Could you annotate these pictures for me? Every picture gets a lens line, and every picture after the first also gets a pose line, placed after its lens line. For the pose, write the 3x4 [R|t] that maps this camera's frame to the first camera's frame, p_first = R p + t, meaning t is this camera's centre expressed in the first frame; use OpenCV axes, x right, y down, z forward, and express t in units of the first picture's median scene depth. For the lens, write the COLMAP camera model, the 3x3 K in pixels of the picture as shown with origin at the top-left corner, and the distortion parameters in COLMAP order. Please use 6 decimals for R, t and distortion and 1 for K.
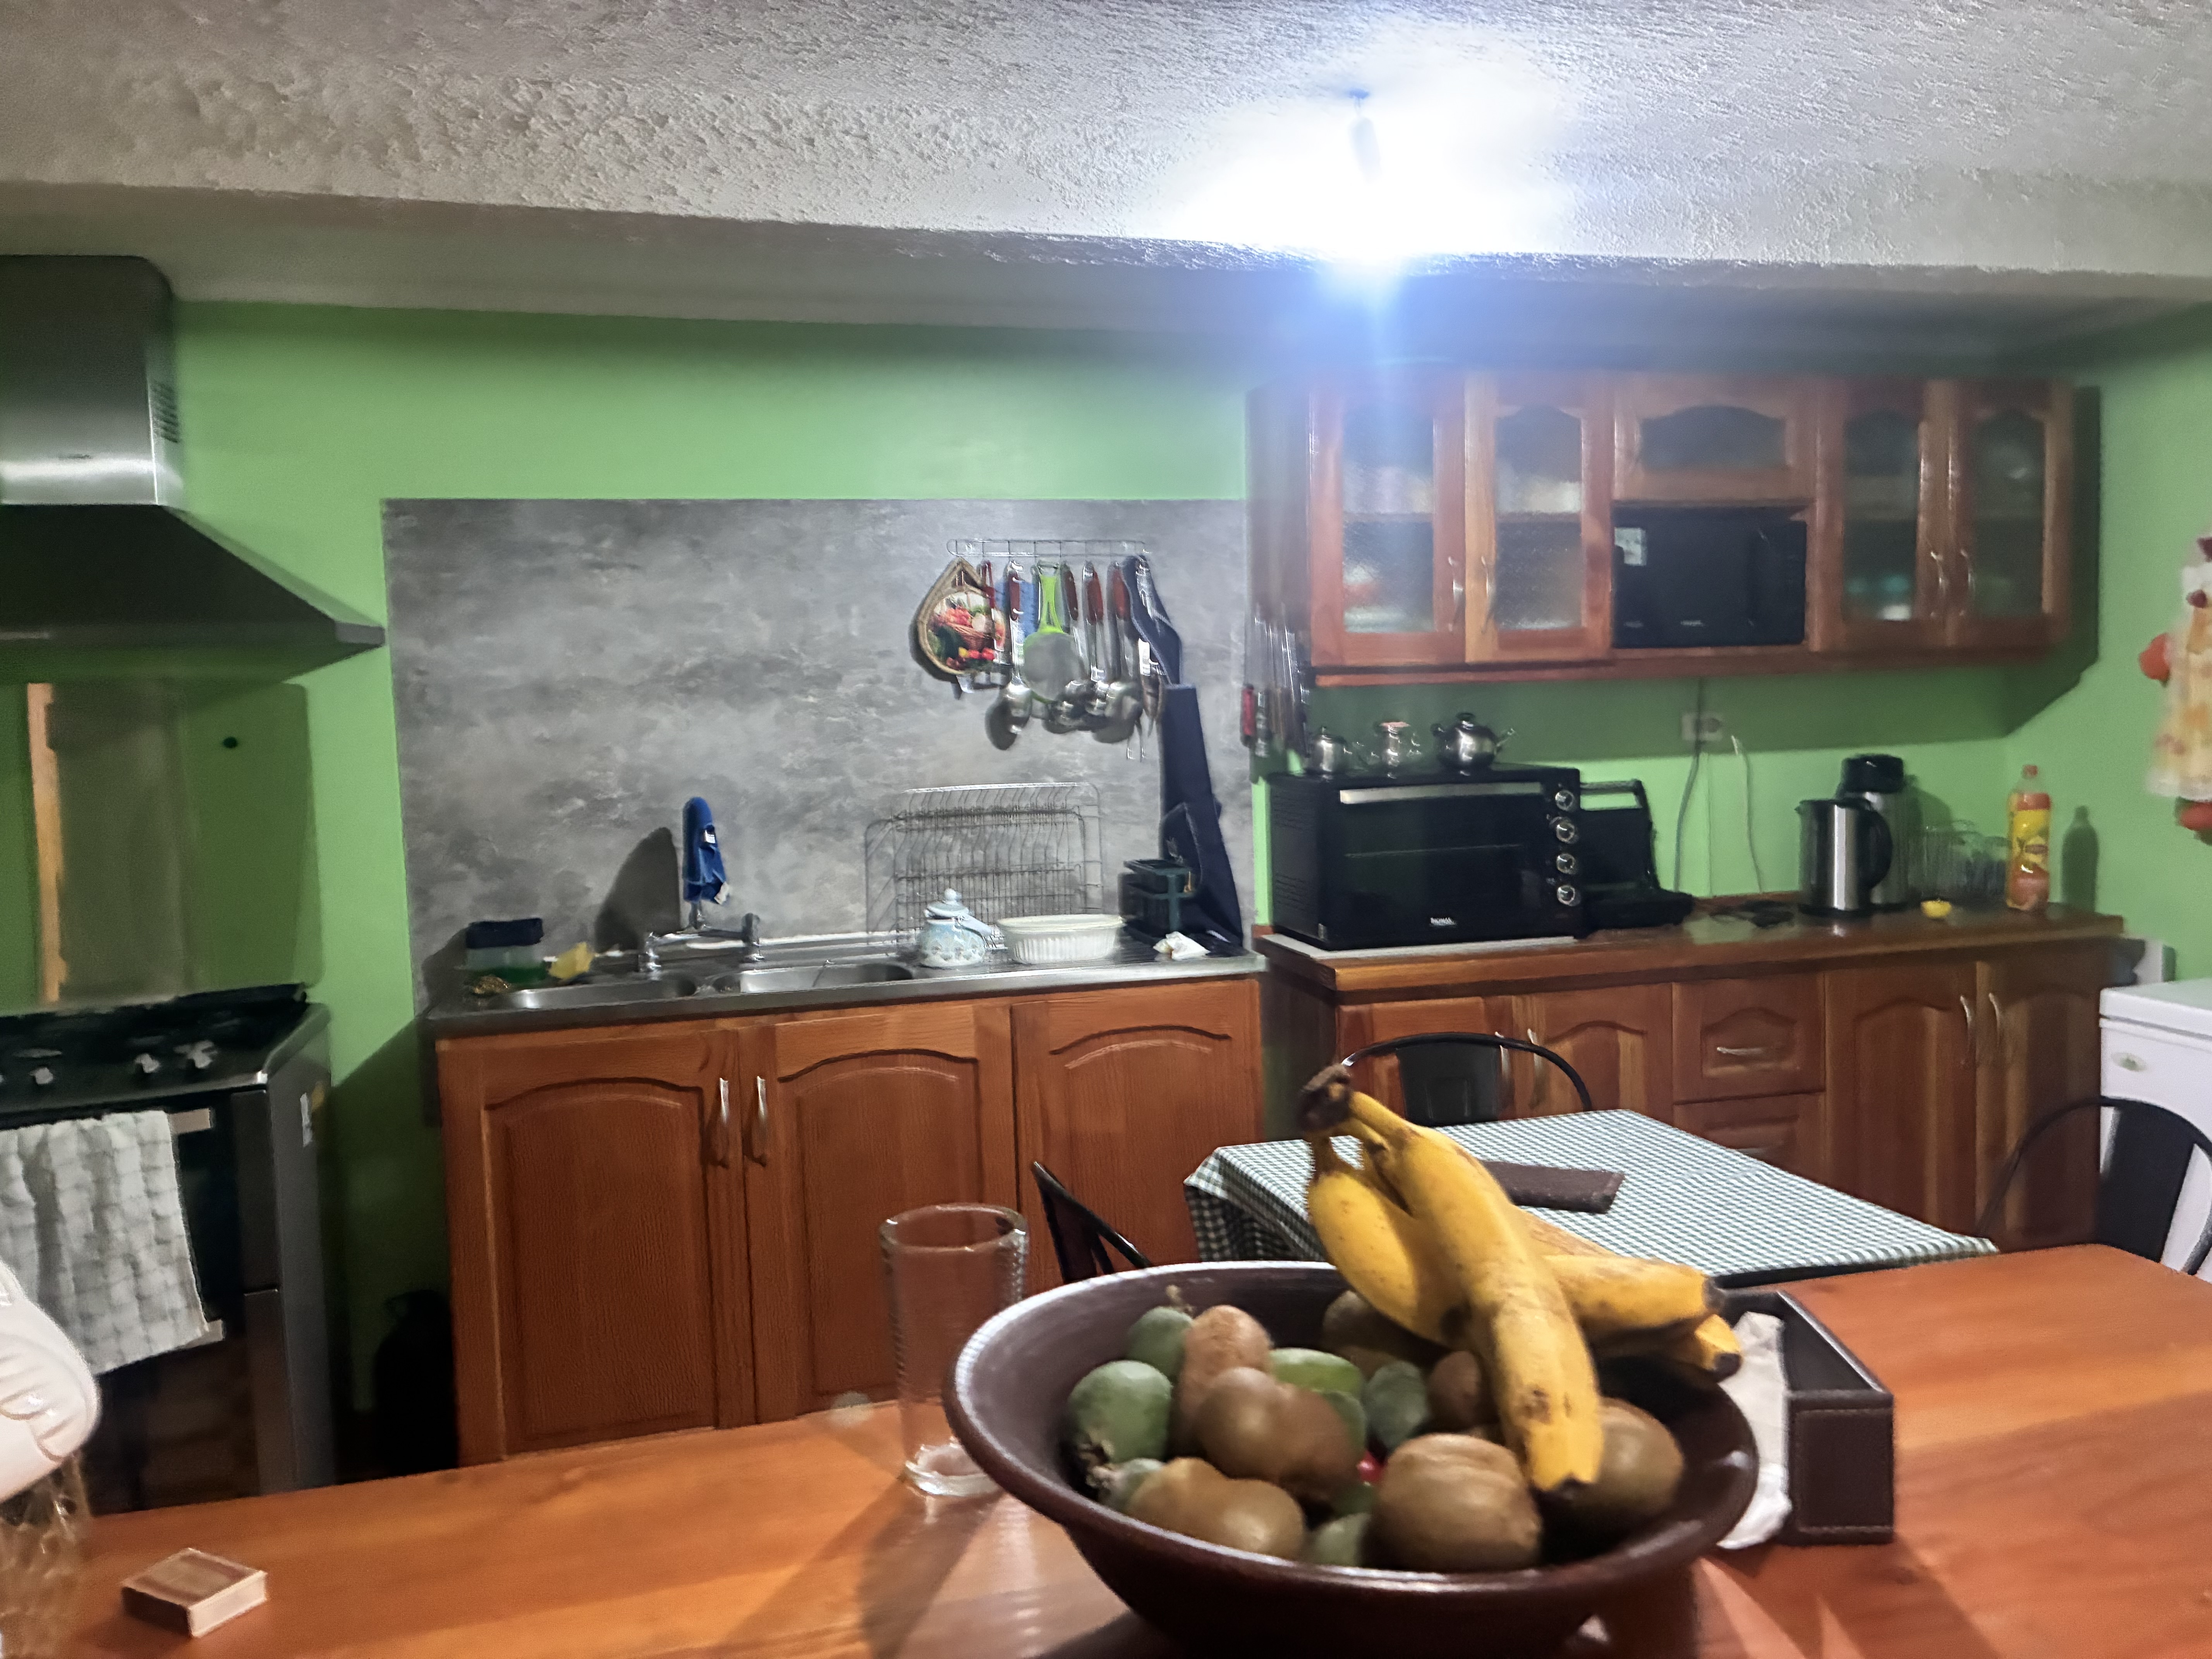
lens RADIAL K [[1682.0, 0, 1121.4], [0, 1682.0, 817.3], [0, 0, 1]] dist [0.041589, -0.035739]
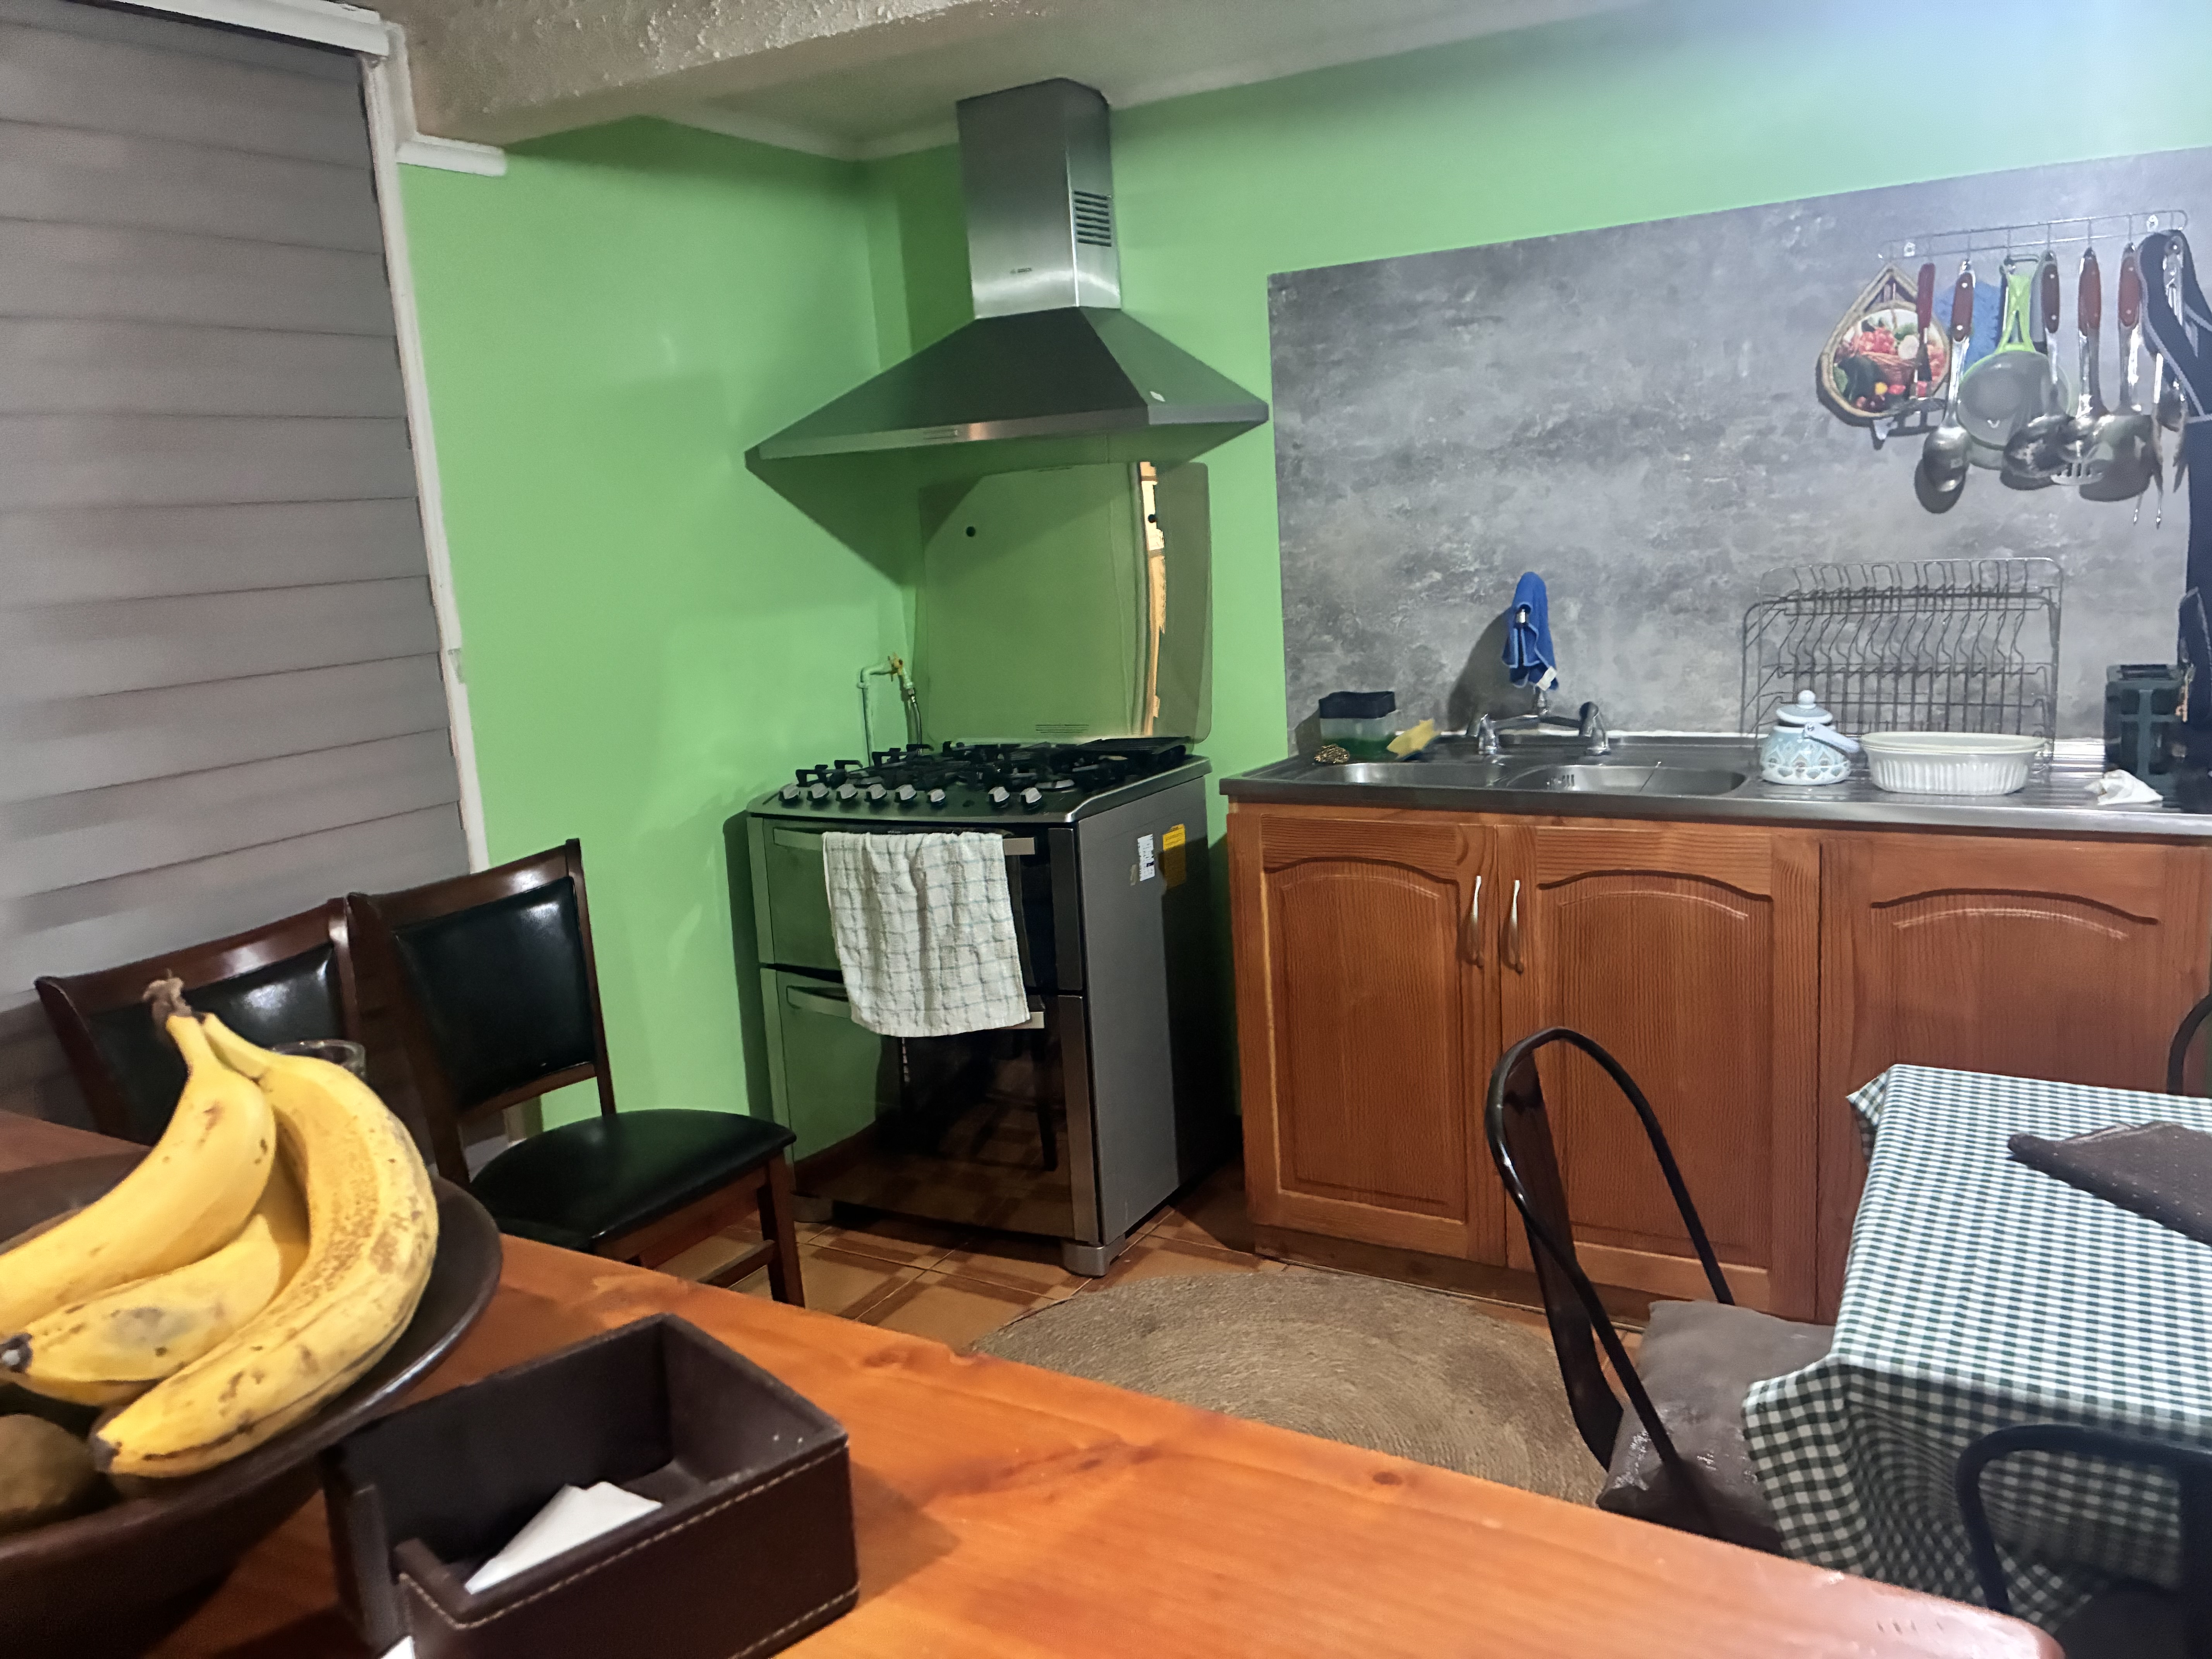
lens RADIAL K [[1682.0, 0, 1059.2], [0, 1682.0, 830.5], [0, 0, 1]] dist [0.041589, -0.035739]
pose [[0.688489, 0.125700, -0.714270, 0.240329], [-0.012102, 0.986720, 0.161982, -0.018488], [0.725146, -0.102879, 0.680867, 0.162042]]
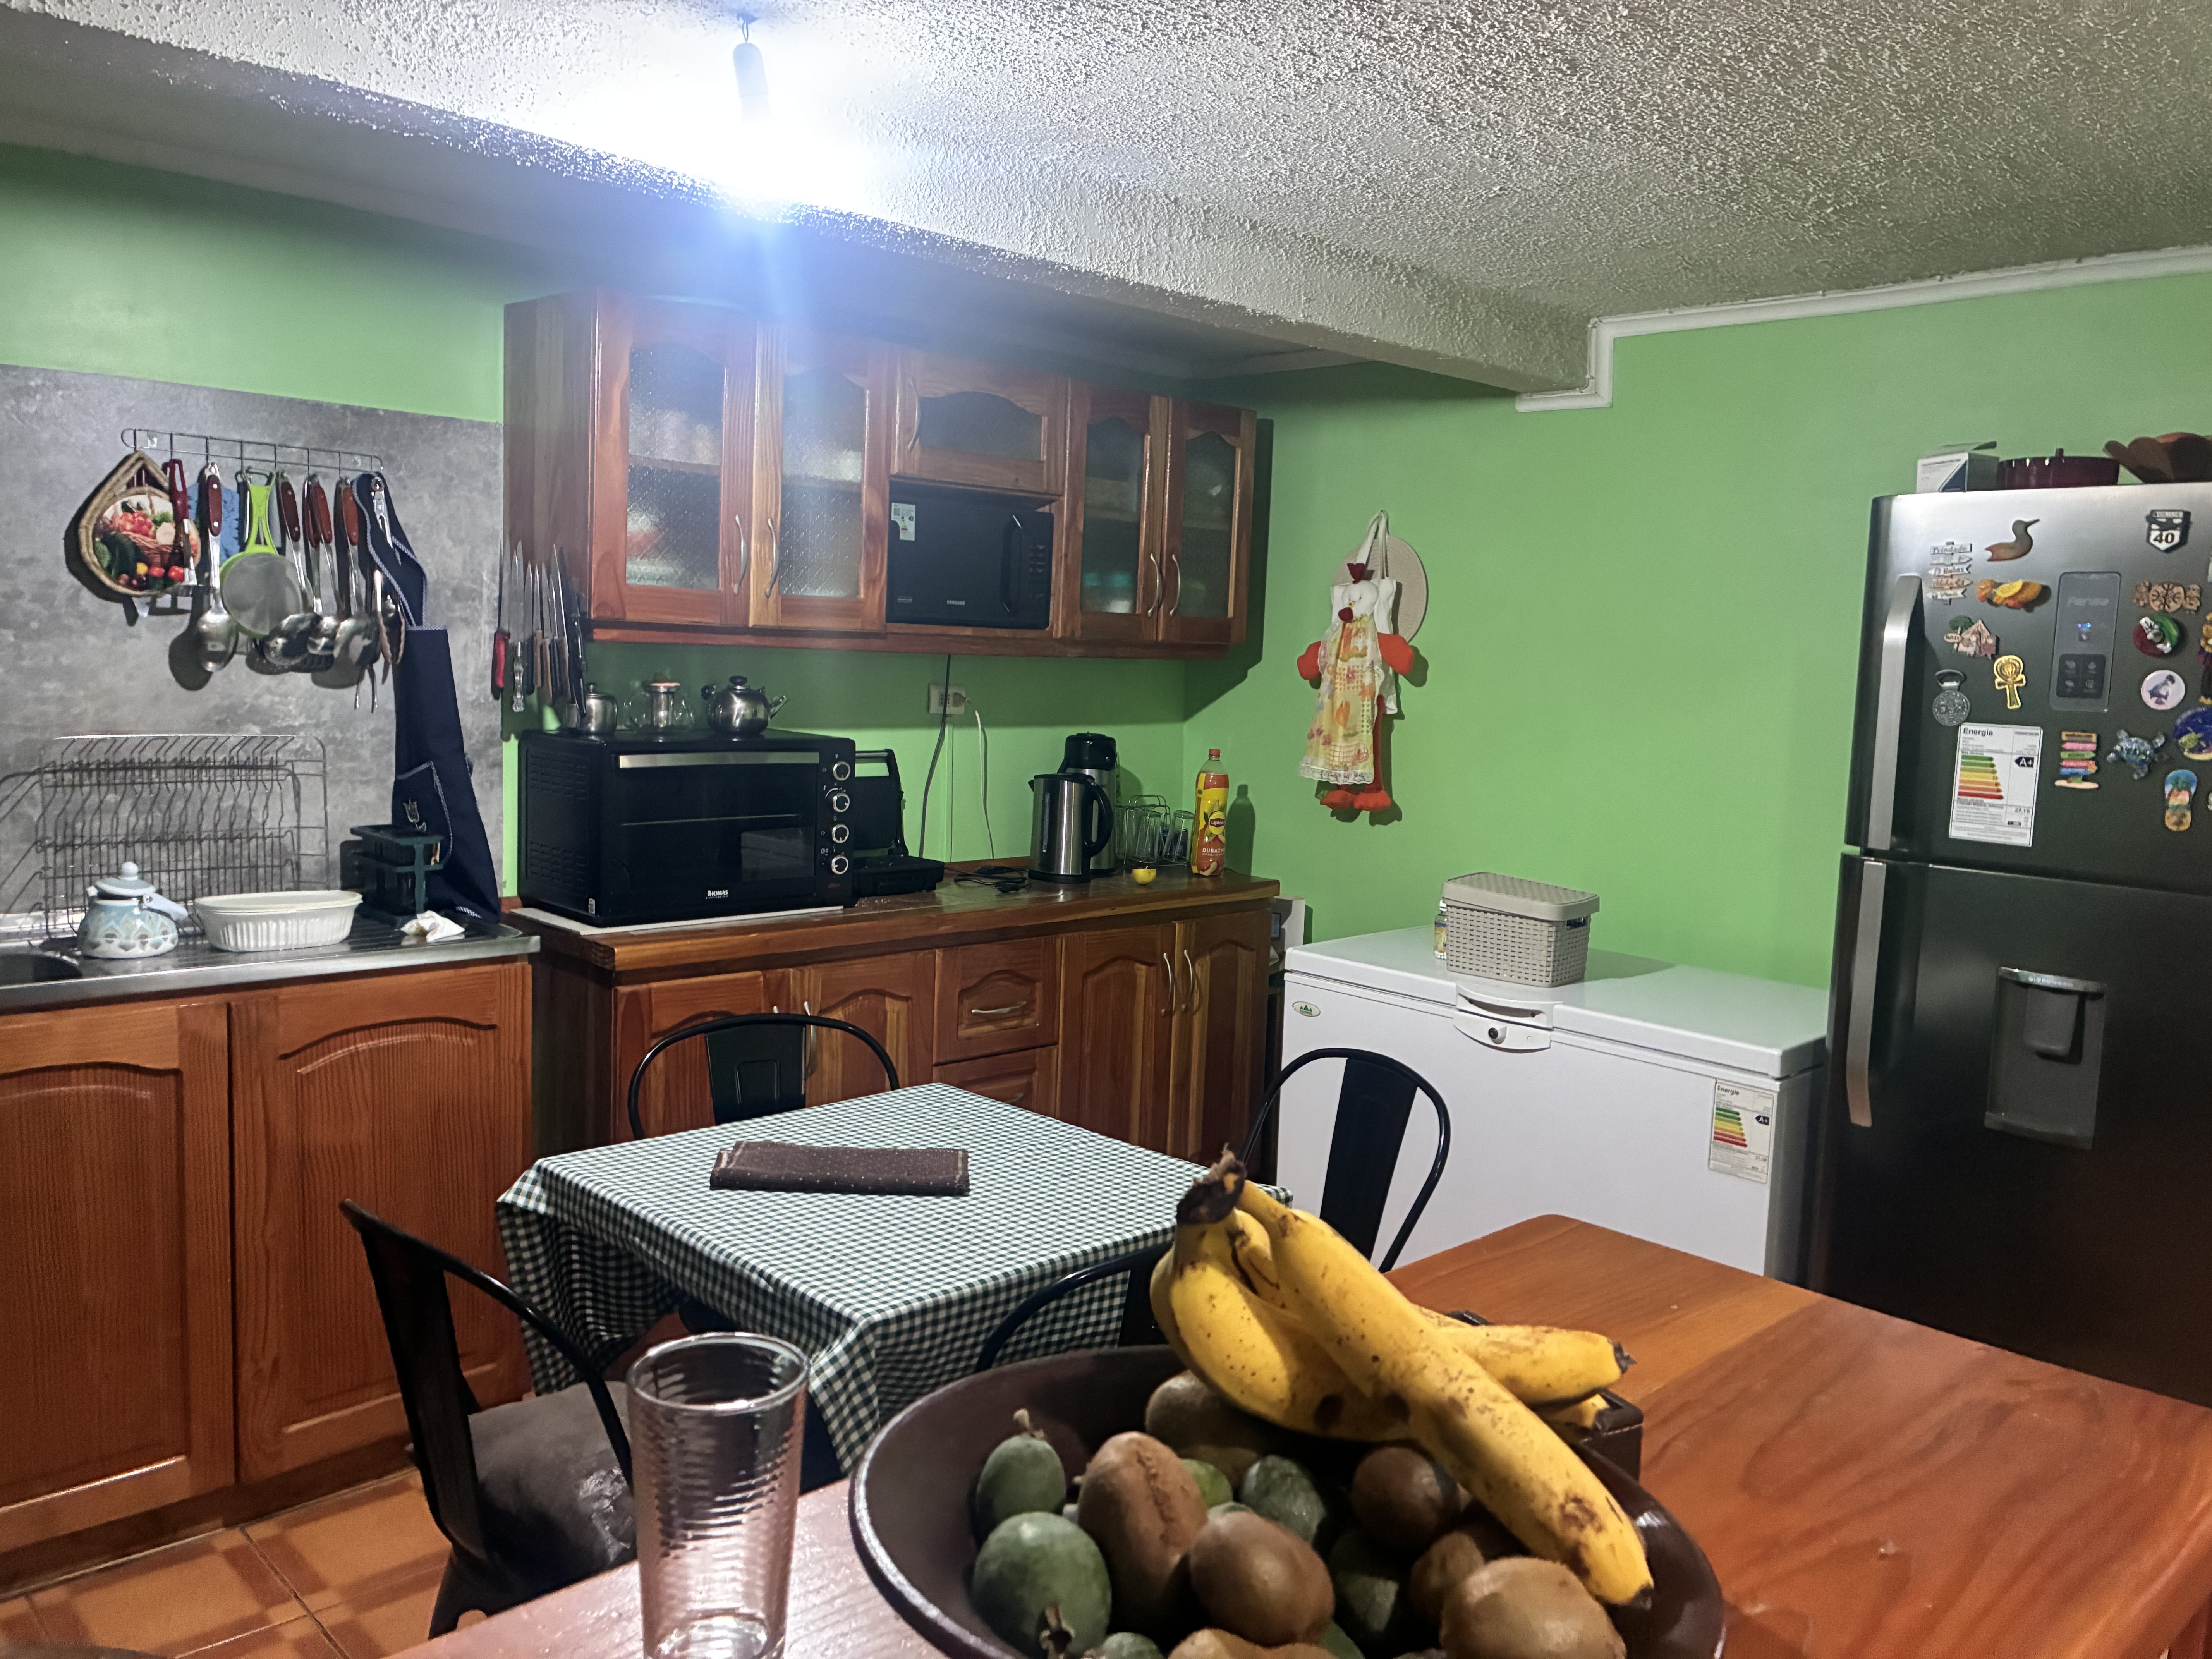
lens RADIAL K [[1682.0, 0, 1117.0], [0, 1682.0, 826.9], [0, 0, 1]] dist [0.041589, -0.035739]
pose [[0.872167, 0.010469, 0.489097, -0.085150], [-0.029615, 0.999067, 0.031426, -0.013521], [-0.488312, -0.041893, 0.871663, 0.050725]]
